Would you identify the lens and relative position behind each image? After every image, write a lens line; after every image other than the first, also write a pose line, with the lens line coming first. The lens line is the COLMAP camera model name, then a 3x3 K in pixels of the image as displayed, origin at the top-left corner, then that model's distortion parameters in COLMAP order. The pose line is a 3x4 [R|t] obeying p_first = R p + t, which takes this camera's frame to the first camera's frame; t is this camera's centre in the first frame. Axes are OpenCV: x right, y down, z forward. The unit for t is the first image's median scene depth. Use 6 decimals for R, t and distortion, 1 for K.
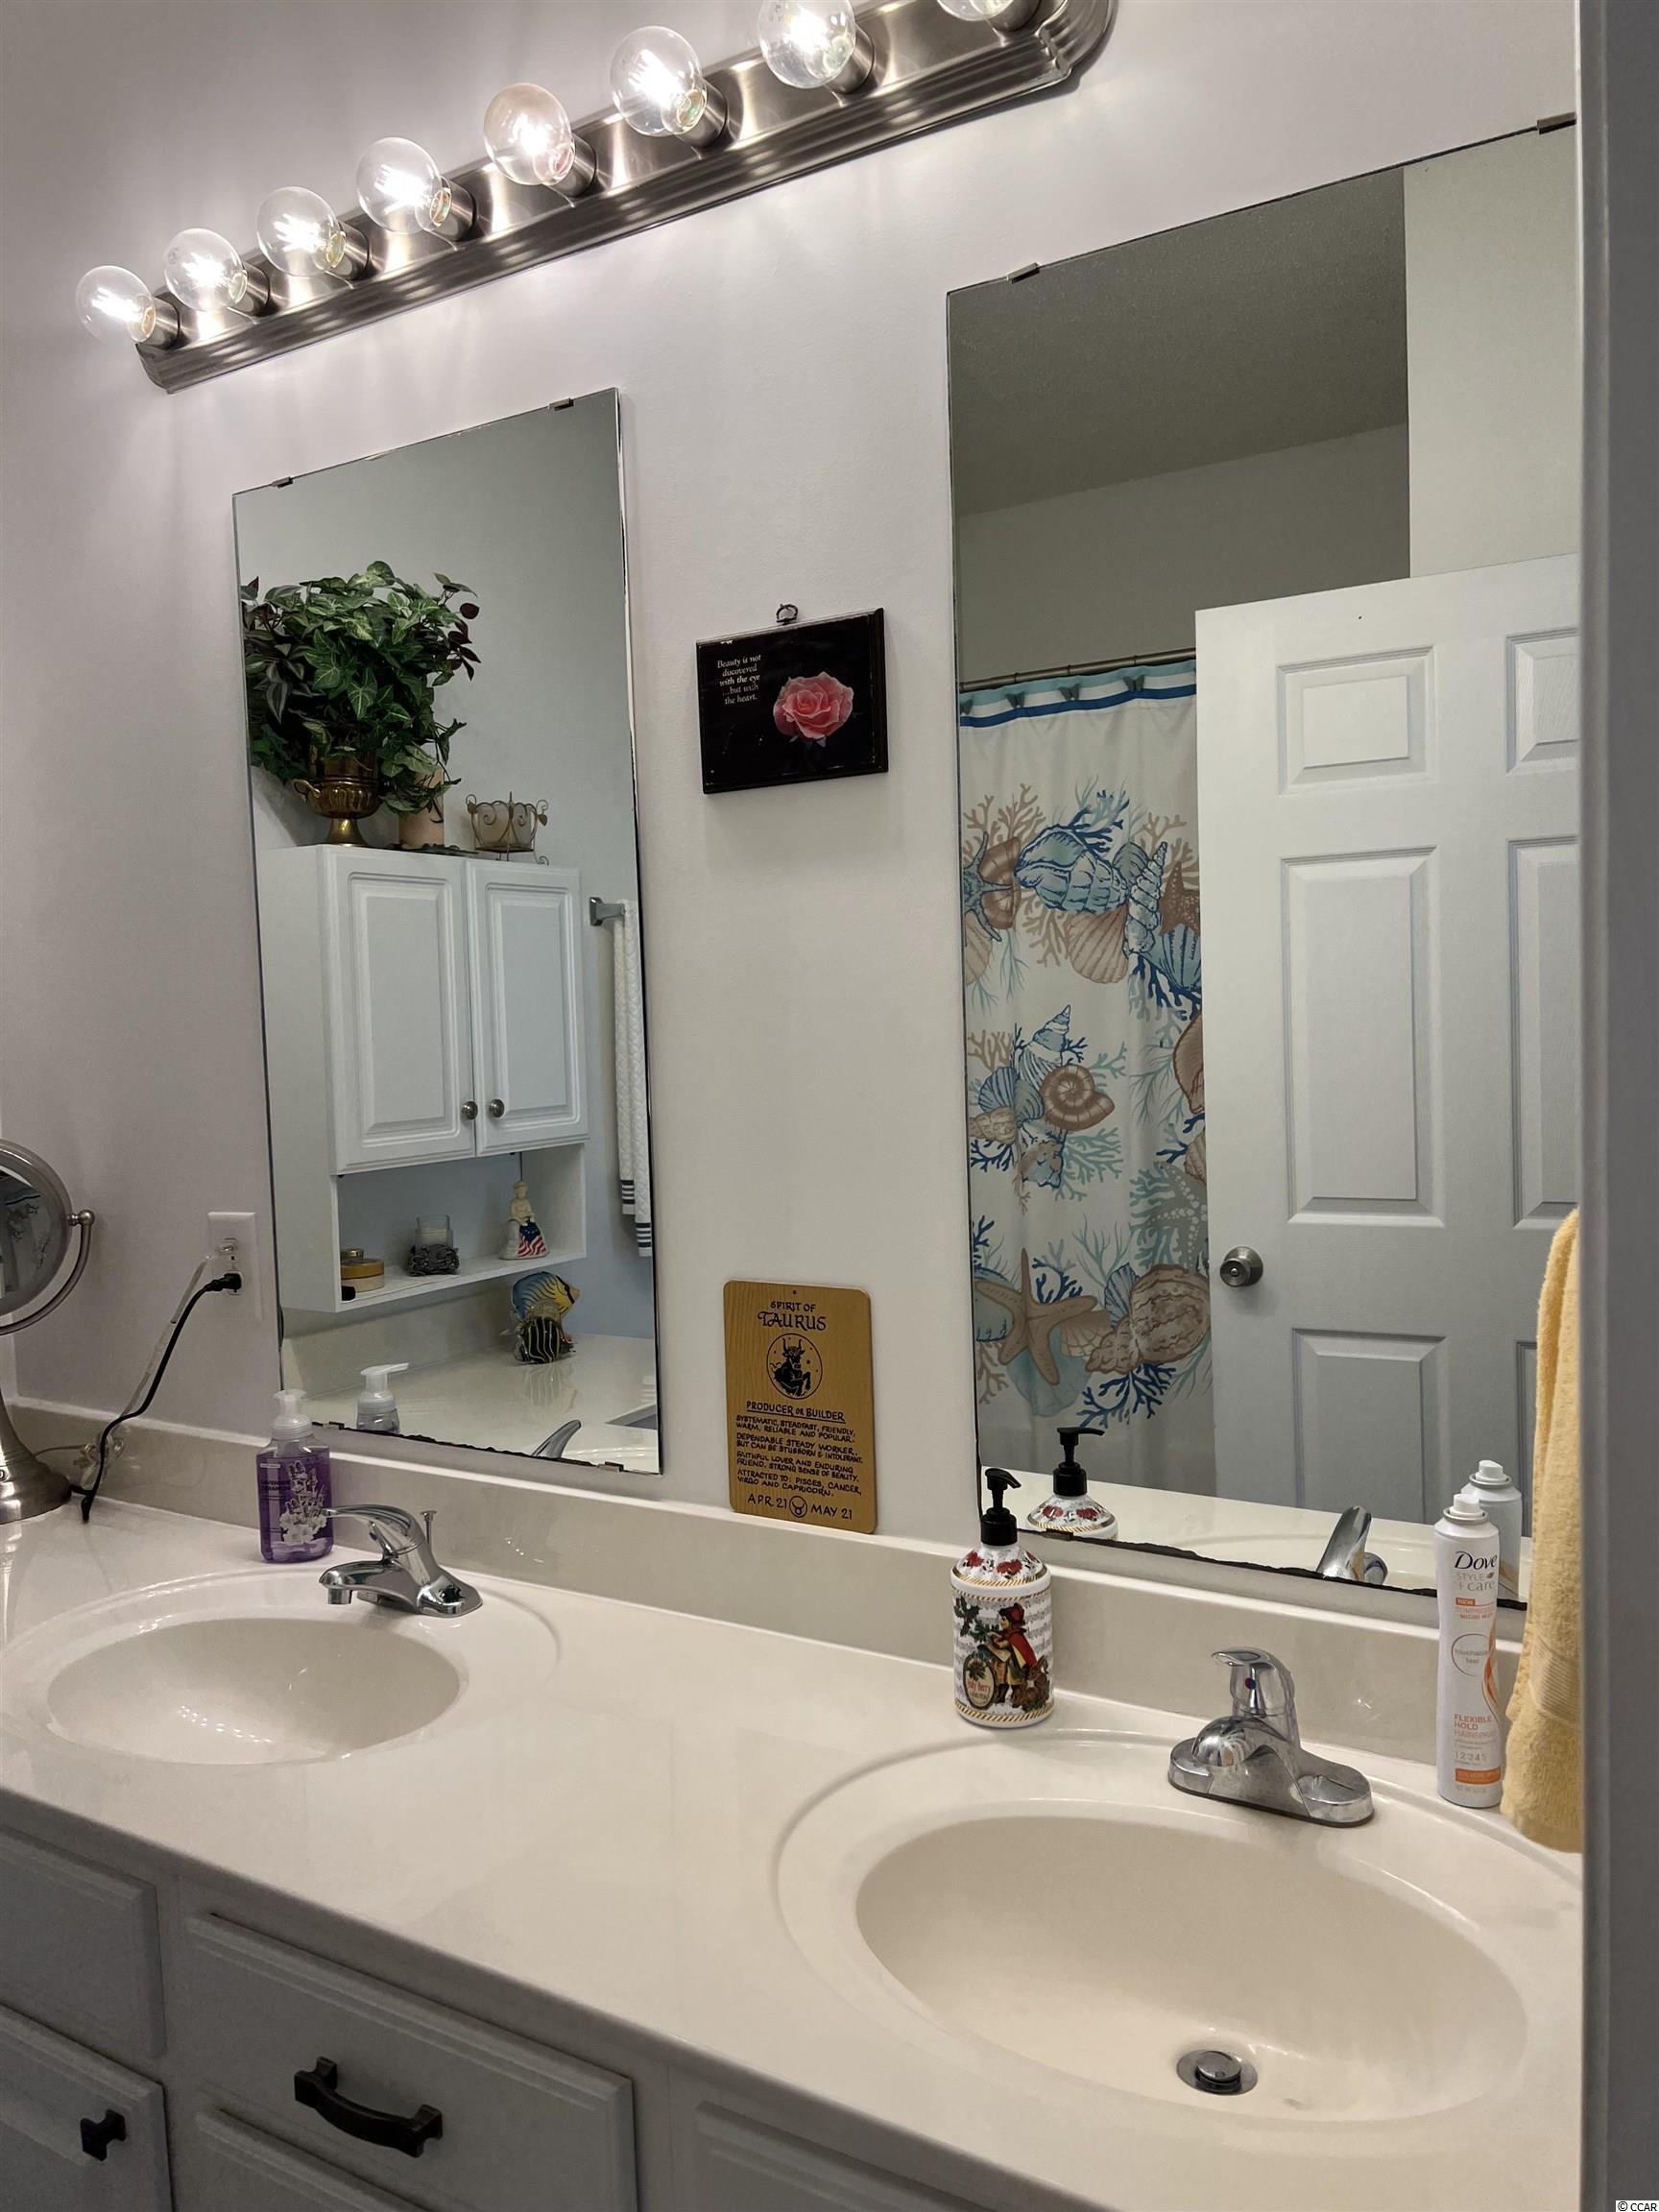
lens RADIAL K [[1658.2, 0, 828.5], [0, 1658.2, 1104.0], [0, 0, 1]] dist [-0.006769, -0.005697]
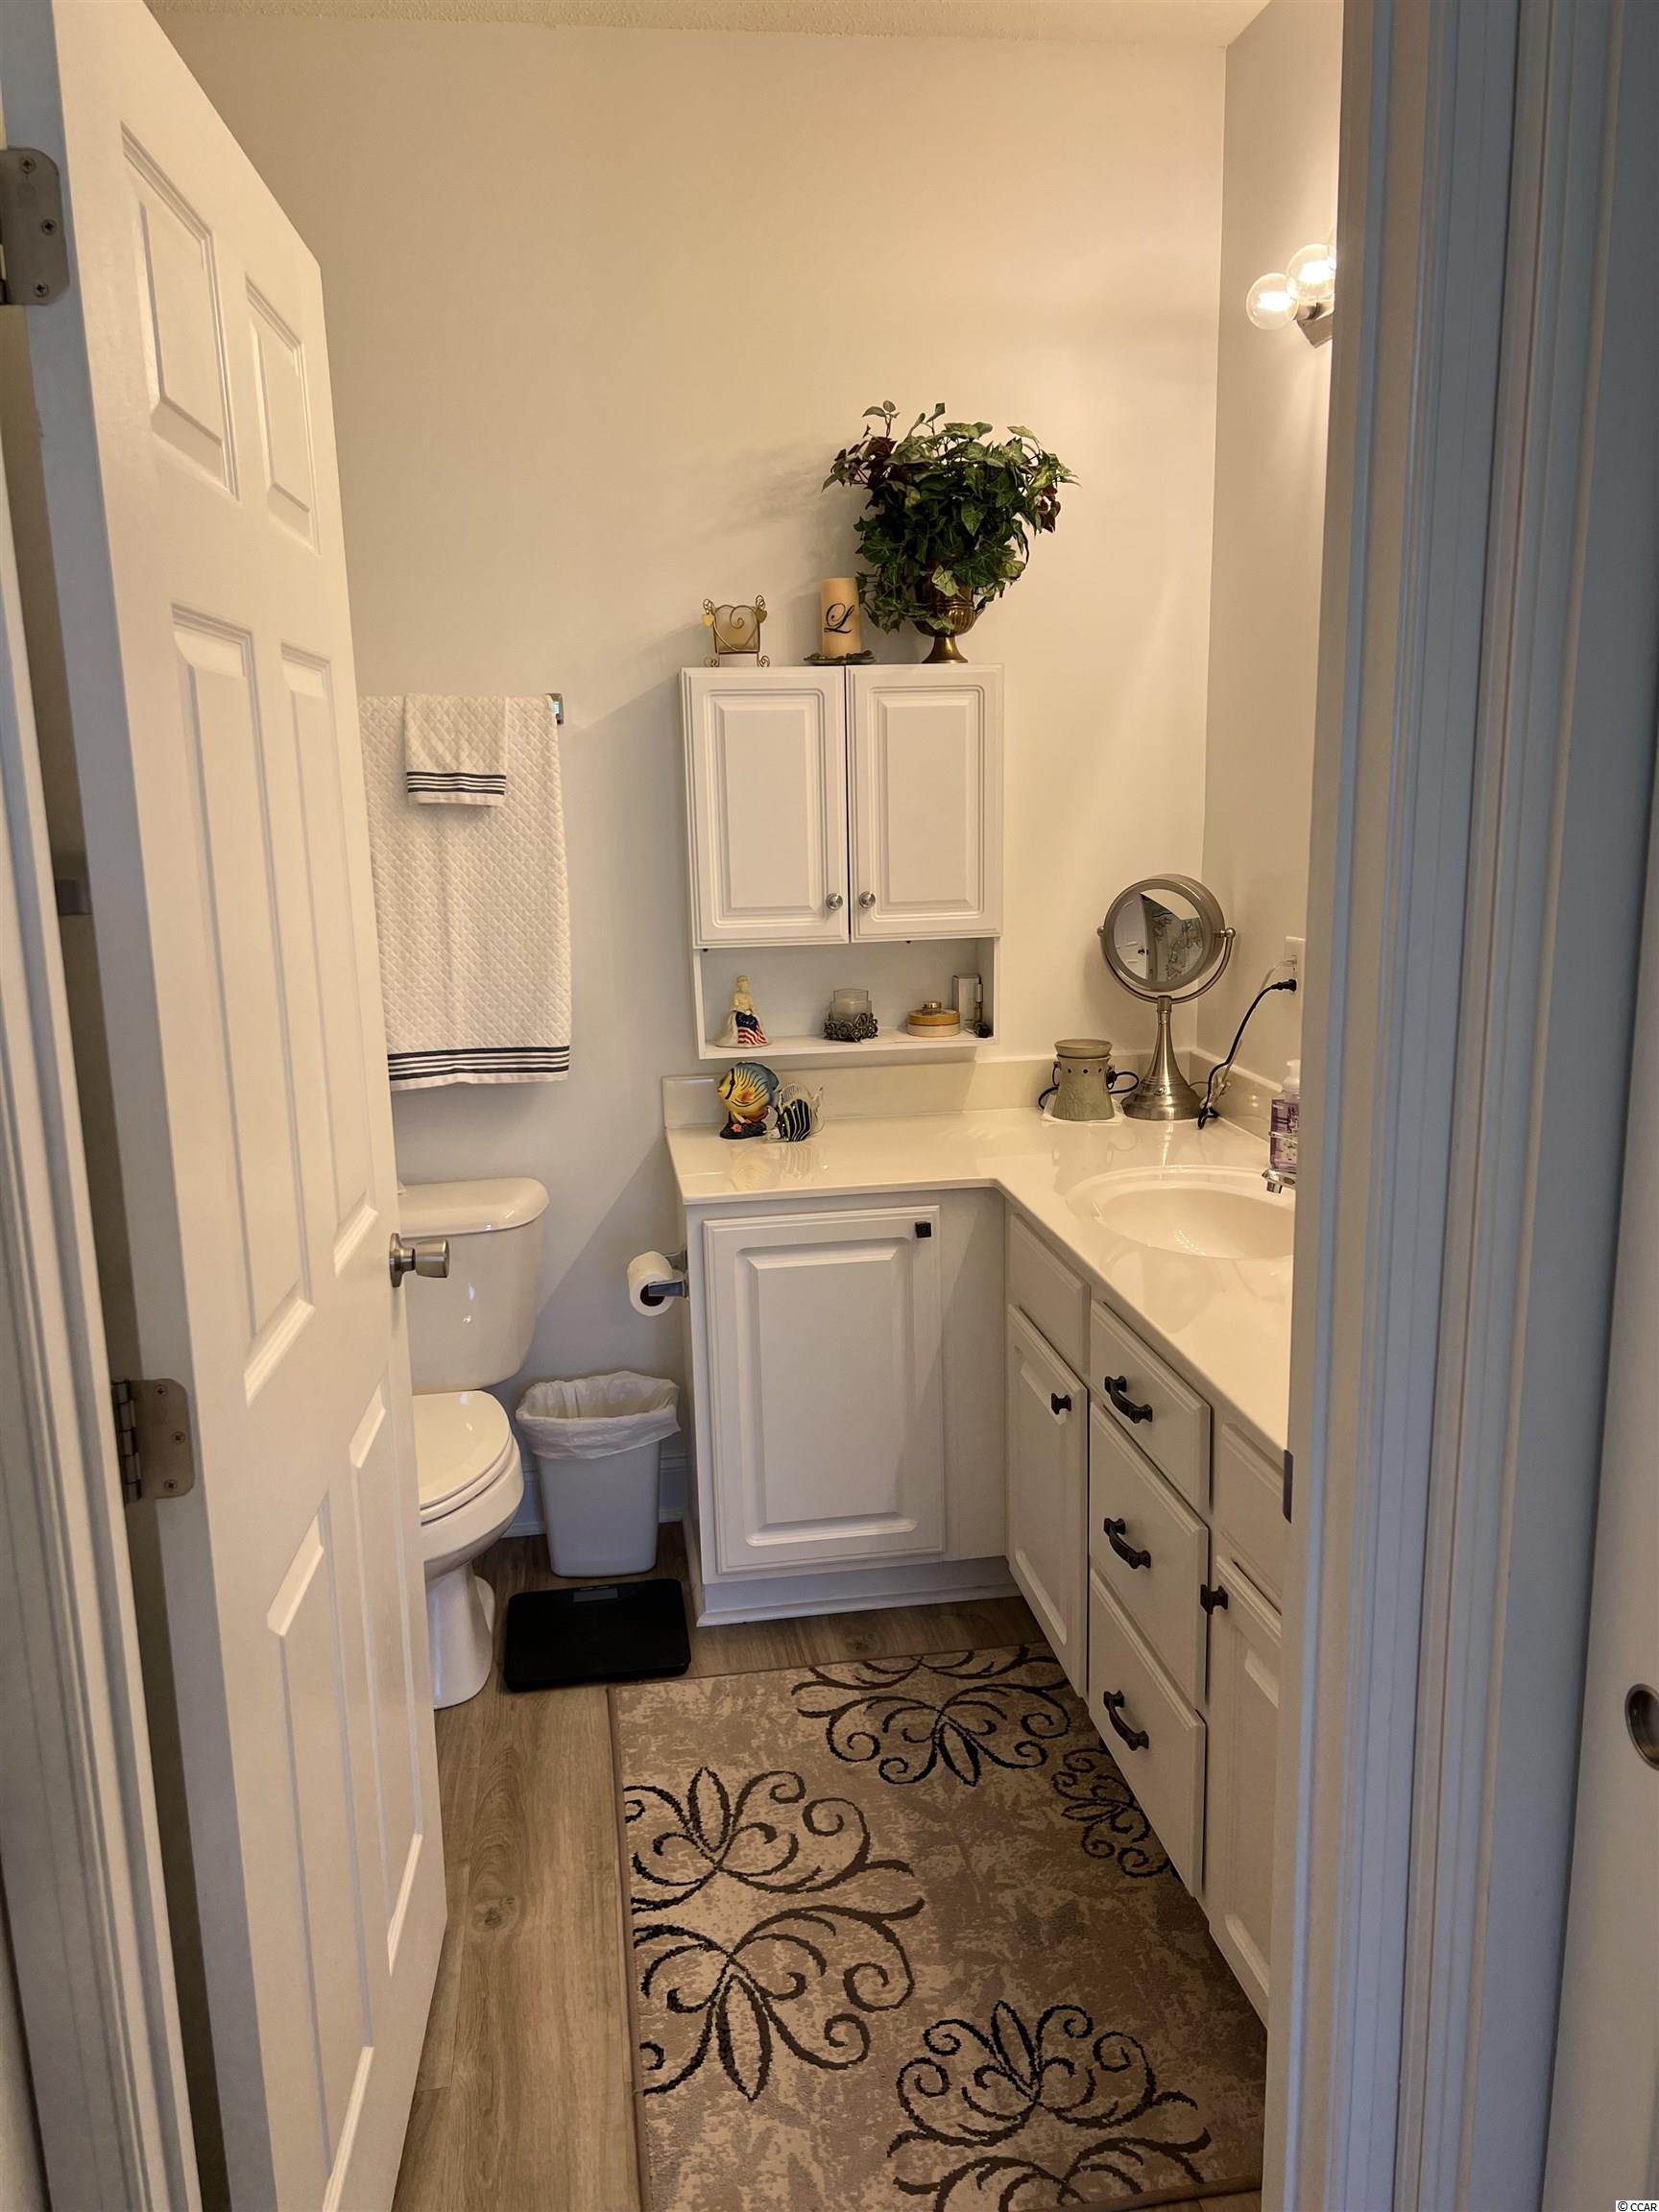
lens RADIAL K [[1658.2, 0, 831.2], [0, 1658.2, 1105.1], [0, 0, 1]] dist [-0.006769, -0.005697]
pose [[0.654839, 0.174699, -0.735300, 0.574715], [-0.047509, 0.980508, 0.190647, -0.060397], [0.754273, -0.089910, 0.650375, -0.336468]]
